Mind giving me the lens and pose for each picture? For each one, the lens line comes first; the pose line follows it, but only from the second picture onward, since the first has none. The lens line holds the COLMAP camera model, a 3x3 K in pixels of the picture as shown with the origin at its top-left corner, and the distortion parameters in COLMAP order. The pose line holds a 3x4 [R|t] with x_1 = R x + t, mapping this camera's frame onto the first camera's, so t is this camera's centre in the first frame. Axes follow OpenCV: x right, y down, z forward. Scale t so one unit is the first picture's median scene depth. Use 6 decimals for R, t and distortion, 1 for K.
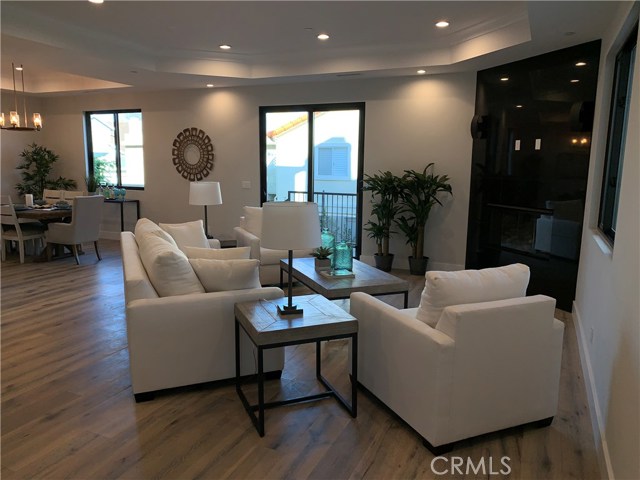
lens RADIAL K [[486.9, 0, 320.0], [0, 486.9, 240.0], [0, 0, 1]] dist [0.030191, -0.034674]
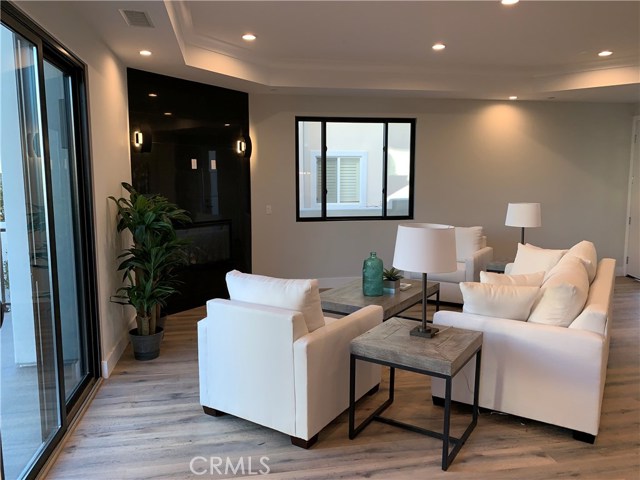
lens RADIAL K [[486.9, 0, 320.0], [0, 486.9, 240.0], [0, 0, 1]] dist [0.030191, -0.034674]
pose [[-0.579397, -0.108911, 0.807736, -0.576458], [0.124744, 0.967506, 0.219933, -0.227171], [-0.805443, 0.228189, -0.546984, 1.354341]]
